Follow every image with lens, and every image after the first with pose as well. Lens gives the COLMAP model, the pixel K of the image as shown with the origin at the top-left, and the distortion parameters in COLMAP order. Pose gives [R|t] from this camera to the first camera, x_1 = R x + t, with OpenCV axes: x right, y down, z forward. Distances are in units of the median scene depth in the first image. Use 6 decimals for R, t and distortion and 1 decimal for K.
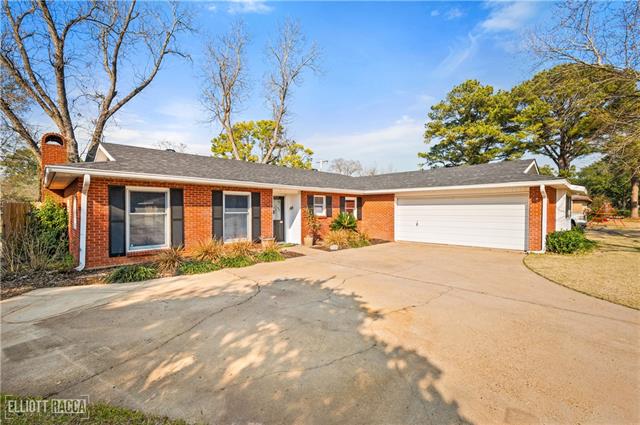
lens RADIAL K [[285.3, 0, 319.5], [0, 285.3, 212.1], [0, 0, 1]] dist [-0.001873, -0.000109]
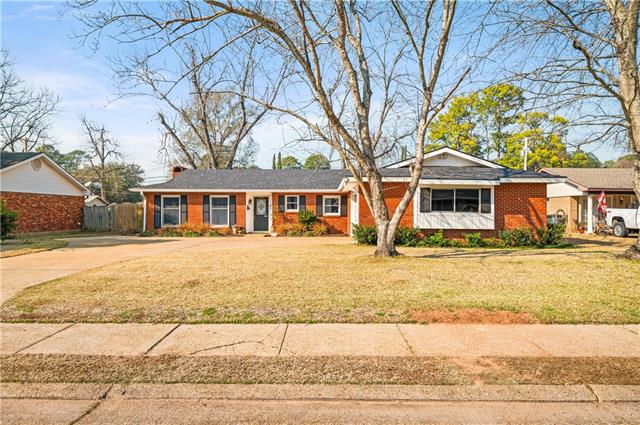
lens RADIAL K [[401.8, 0, 320.4], [0, 401.8, 210.3], [0, 0, 1]] dist [-0.005718, -0.000445]
pose [[0.705245, -0.000151, -0.708964, 1.598567], [-0.007936, 0.999936, -0.008107, 0.024358], [0.708919, 0.011344, 0.705198, -0.175674]]
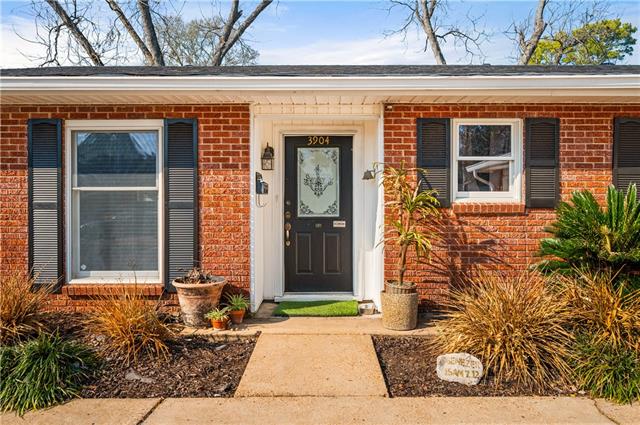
lens RADIAL K [[438.7, 0, 320.0], [0, 438.7, 211.0], [0, 0, 1]] dist [0.008997, 0.001664]
pose [[0.706592, 0.012467, -0.707512, 0.197320], [-0.004502, 0.999904, 0.013124, 0.018340], [0.707607, -0.006088, 0.706580, 0.767266]]
